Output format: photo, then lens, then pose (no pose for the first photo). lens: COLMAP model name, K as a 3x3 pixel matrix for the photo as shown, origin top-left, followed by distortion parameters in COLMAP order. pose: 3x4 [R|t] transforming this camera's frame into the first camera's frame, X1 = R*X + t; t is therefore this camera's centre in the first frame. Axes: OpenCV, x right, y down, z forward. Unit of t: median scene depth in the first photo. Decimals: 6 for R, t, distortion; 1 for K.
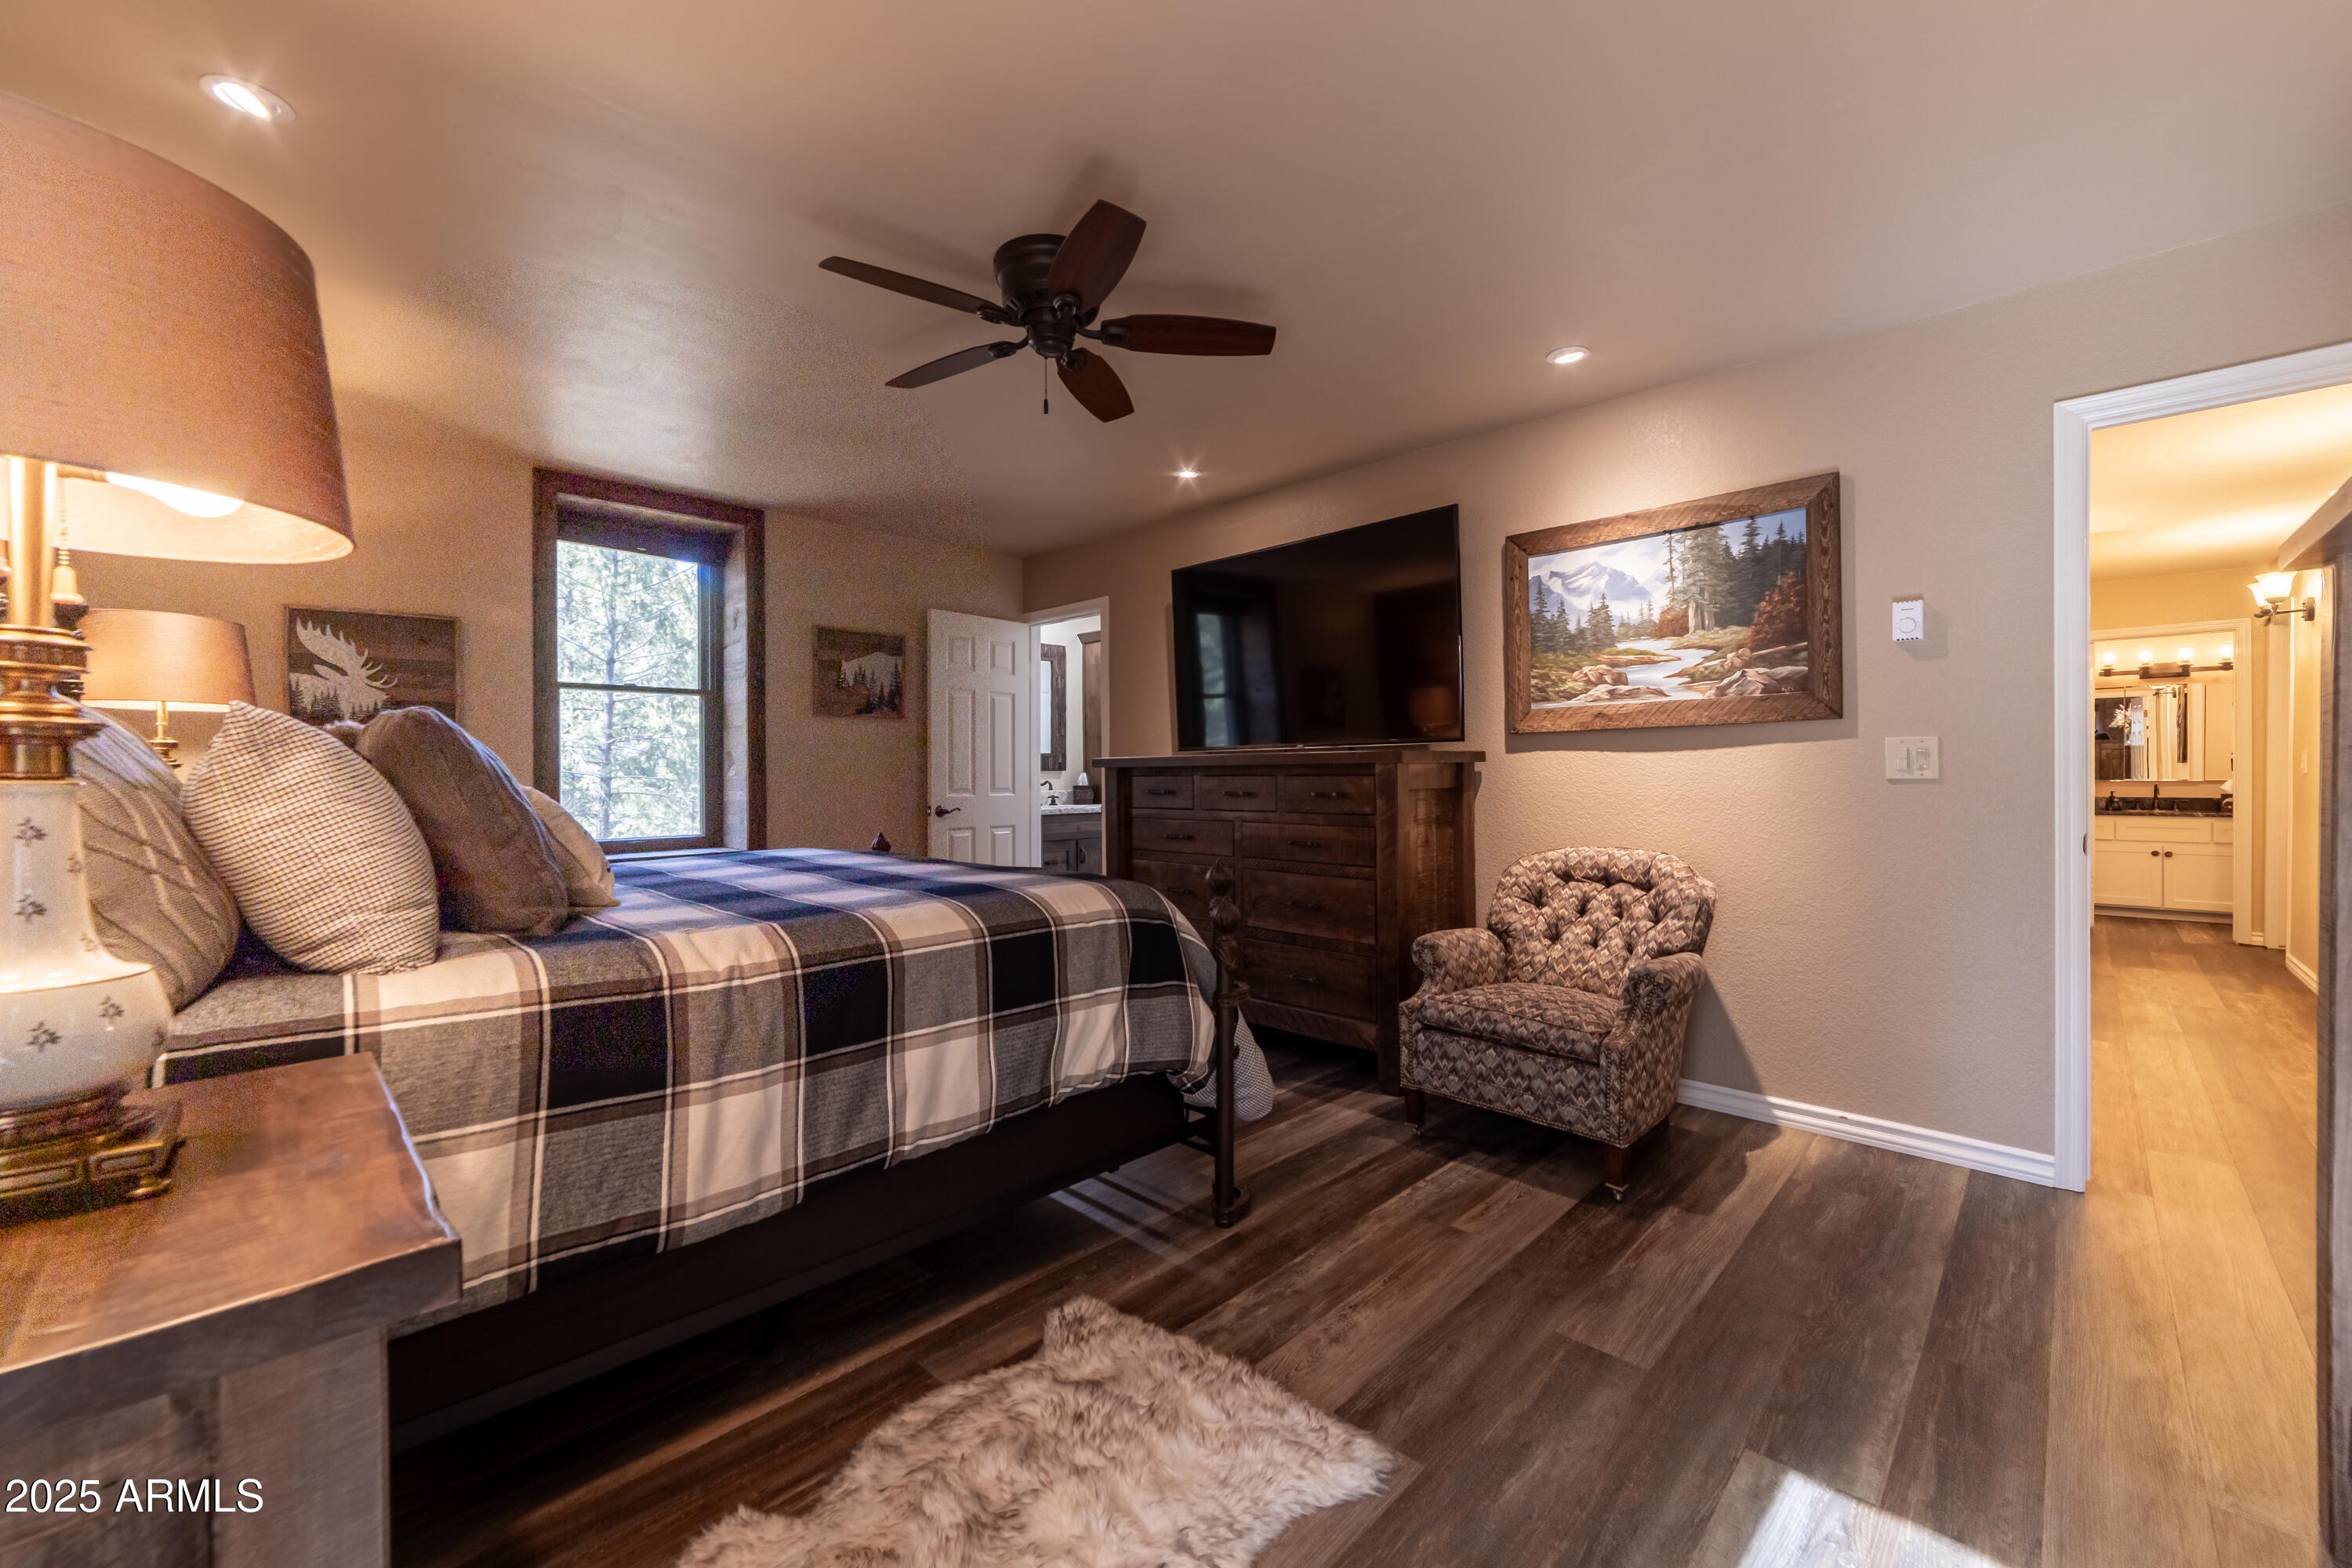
lens RADIAL K [[925.6, 0, 1197.6], [0, 925.6, 781.0], [0, 0, 1]] dist [-0.006287, 0.000270]
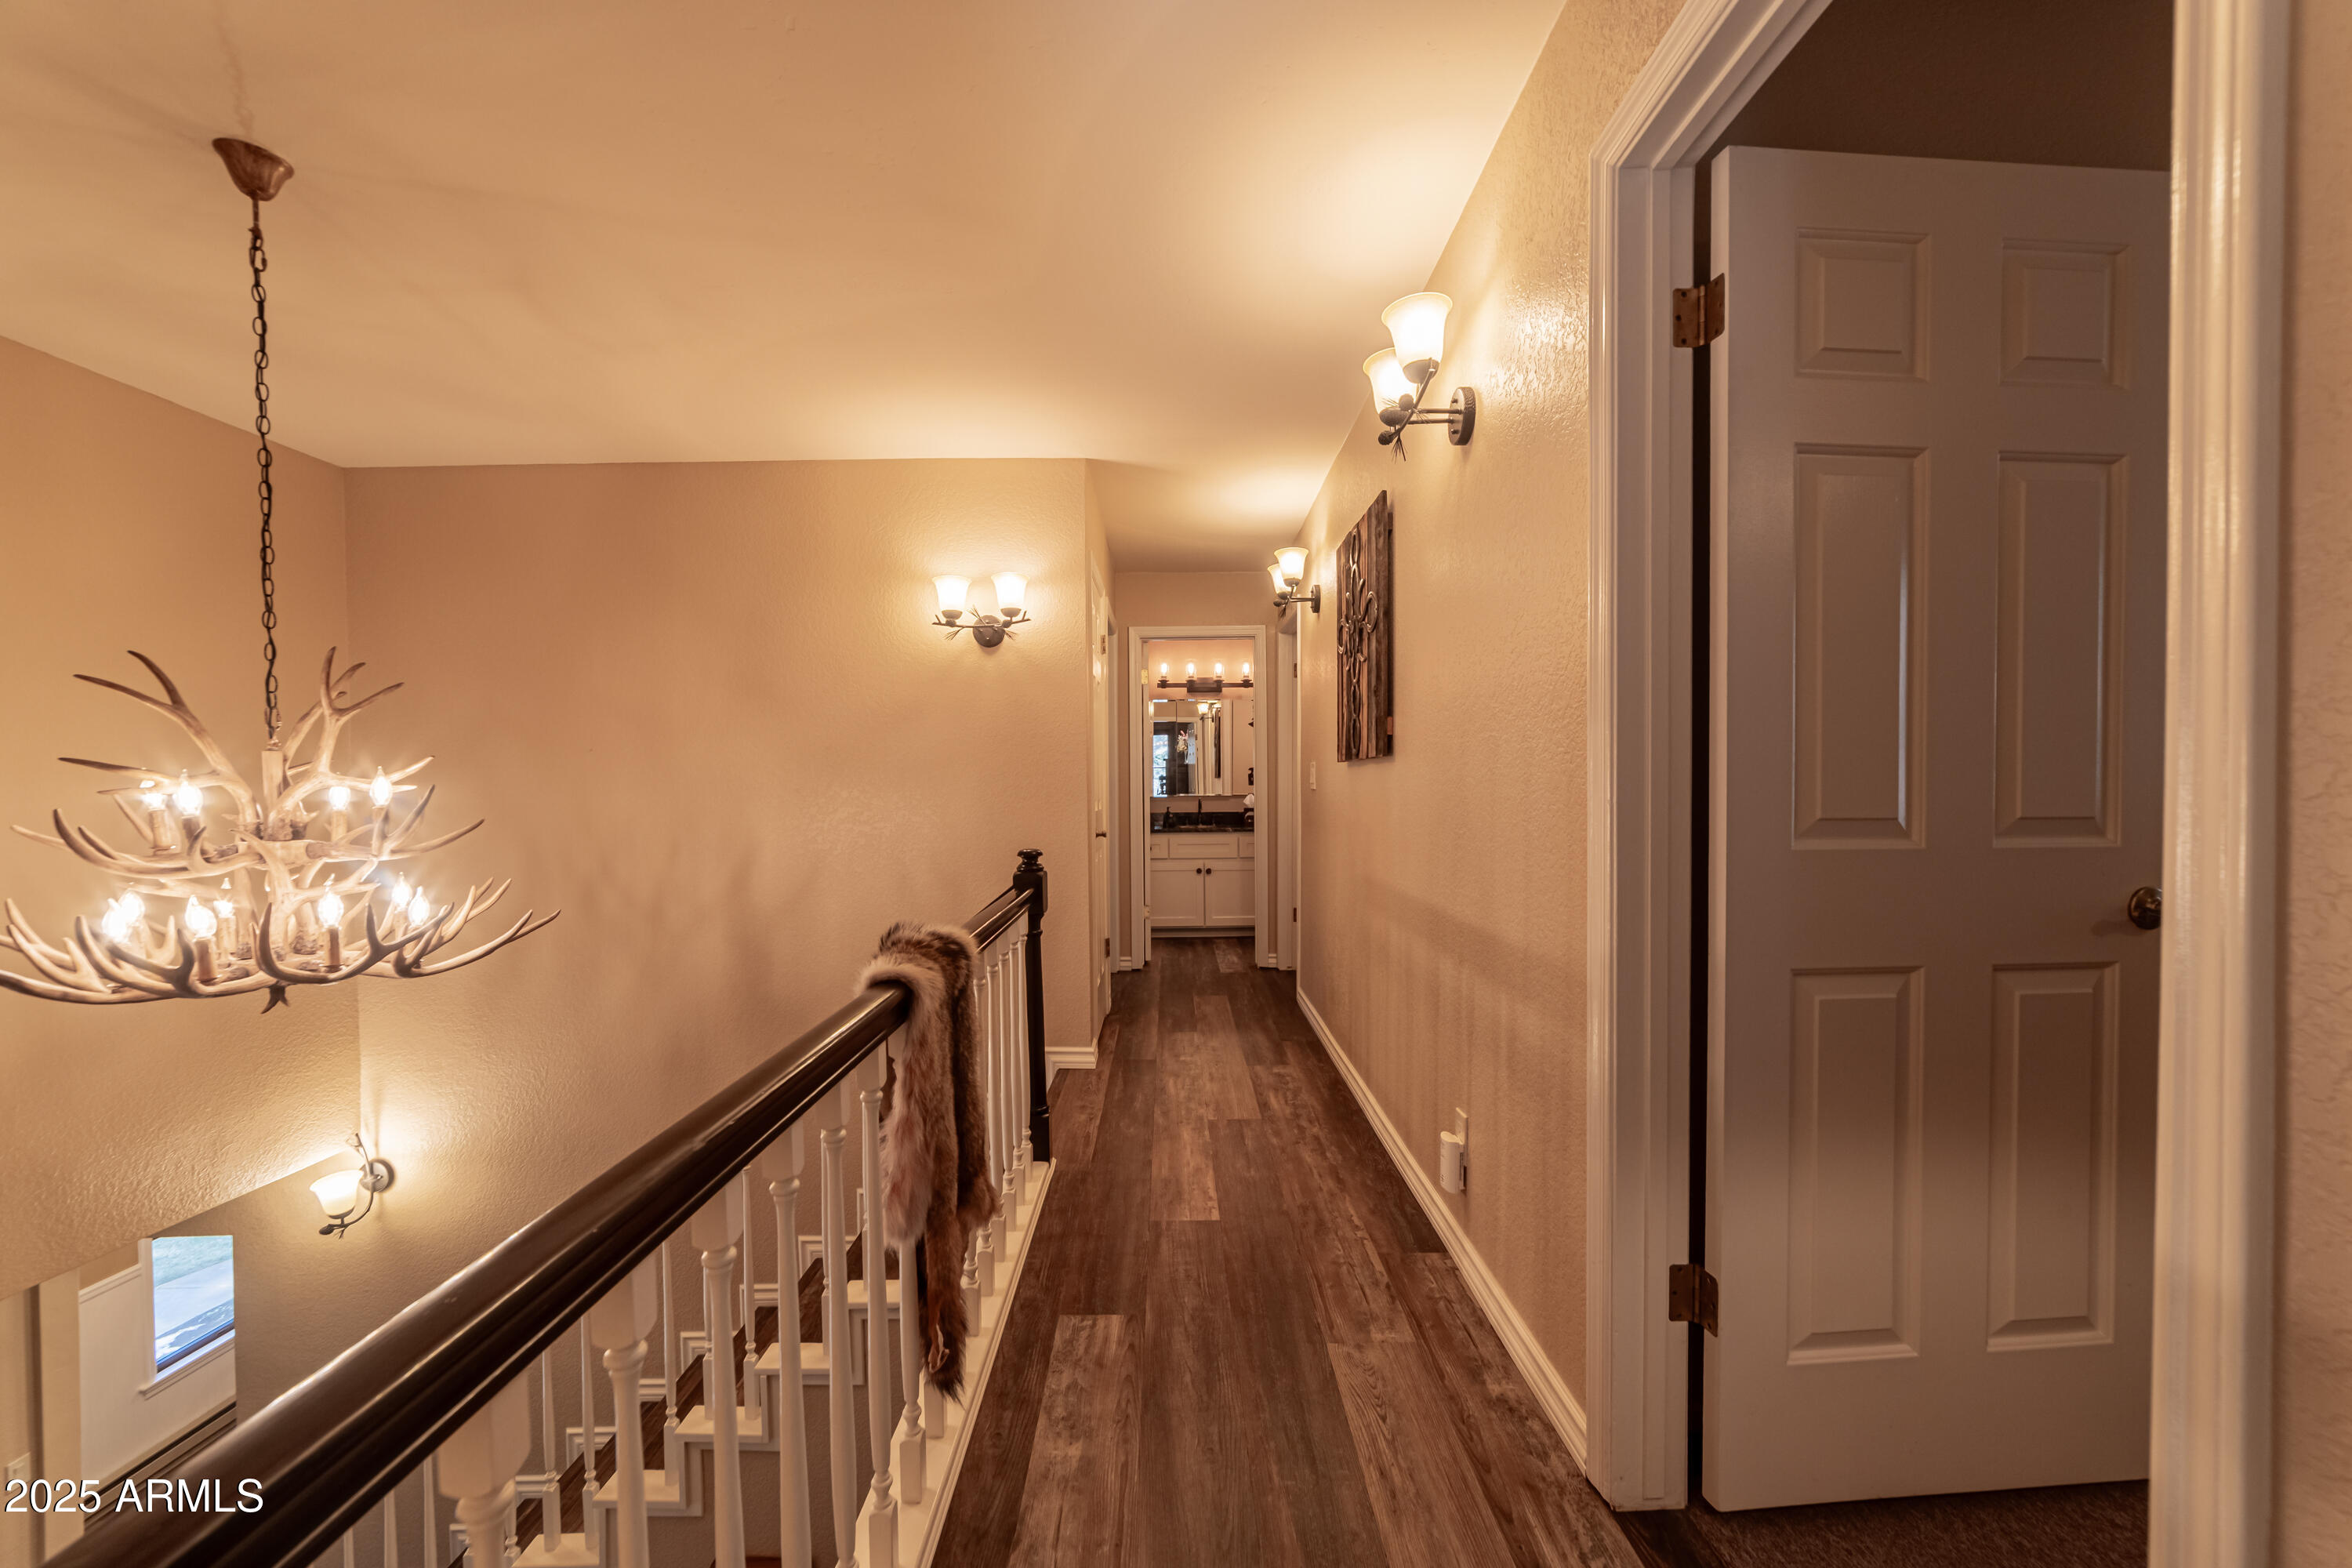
lens RADIAL K [[925.6, 0, 1172.8], [0, 925.6, 791.7], [0, 0, 1]] dist [-0.006287, 0.000270]
pose [[0.717793, -0.002746, 0.696252, 0.345481], [0.006766, 0.999973, -0.003032, -0.001471], [-0.696224, 0.006887, 0.717791, 0.320805]]
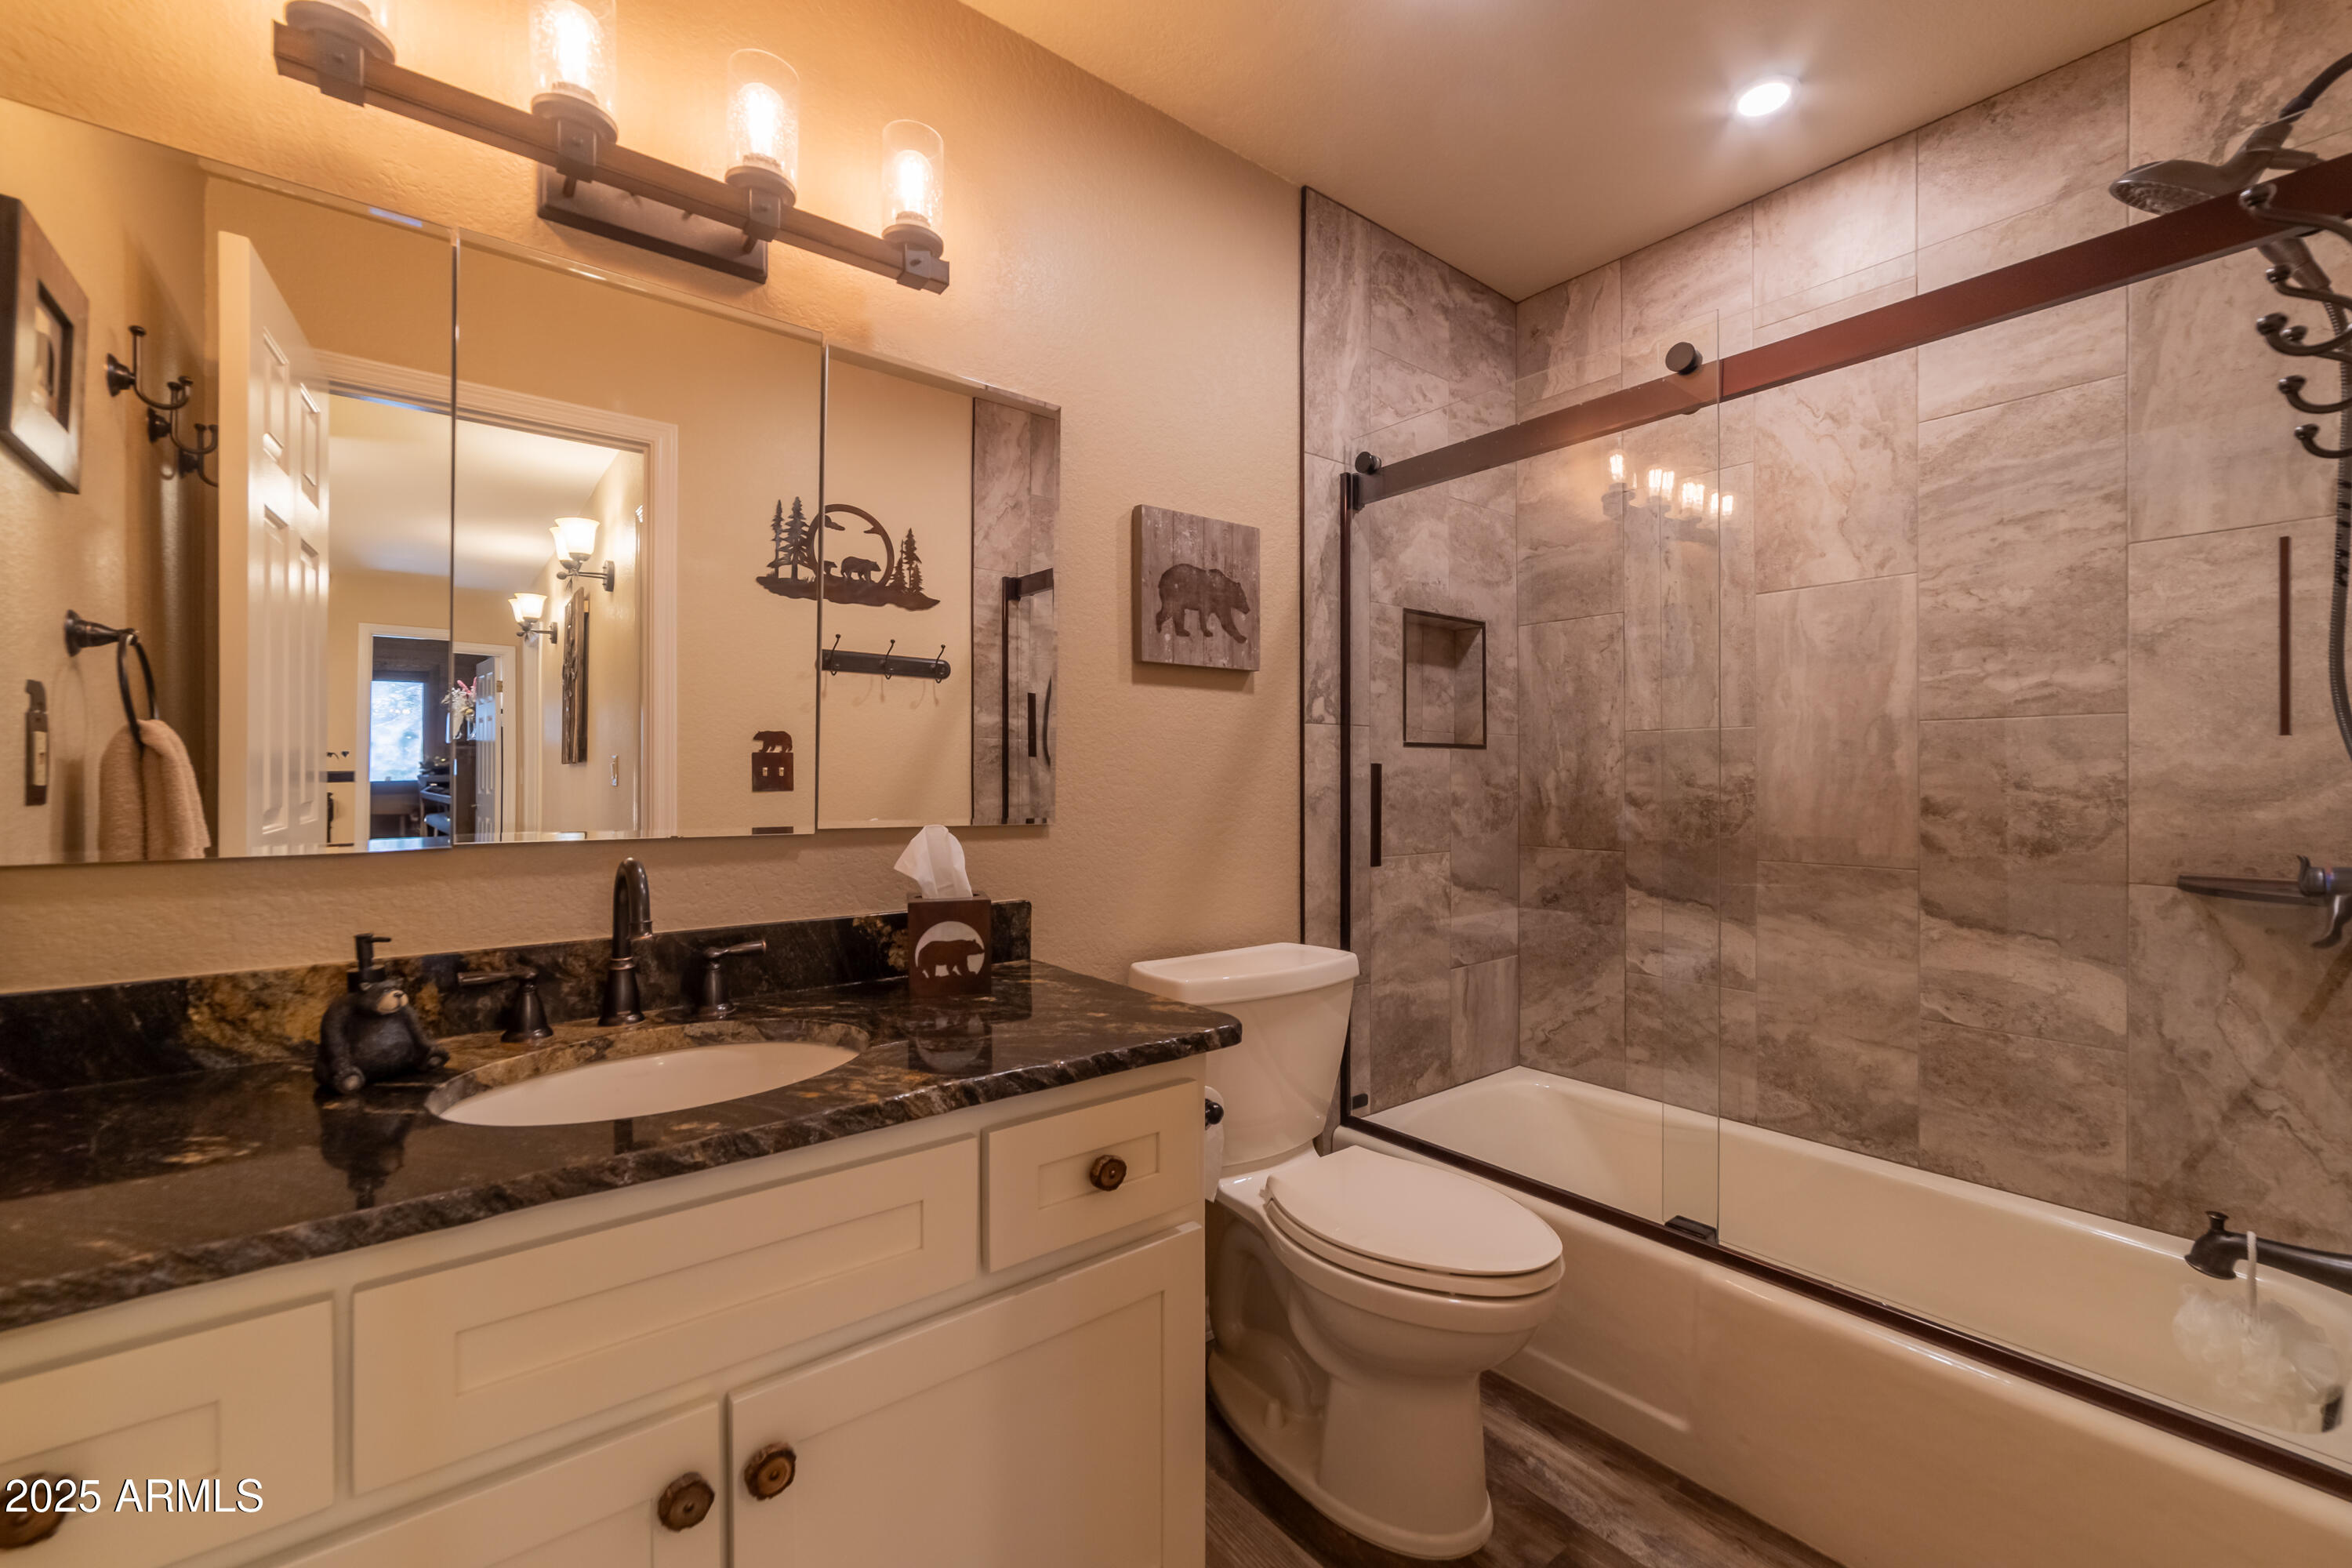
lens RADIAL K [[925.6, 0, 1173.3], [0, 925.6, 804.1], [0, 0, 1]] dist [-0.006287, 0.000270]
pose [[0.127229, 0.010981, 0.991813, 0.938937], [0.003184, 0.999929, -0.011480, -0.002686], [-0.991868, 0.004619, 0.127185, 0.927388]]
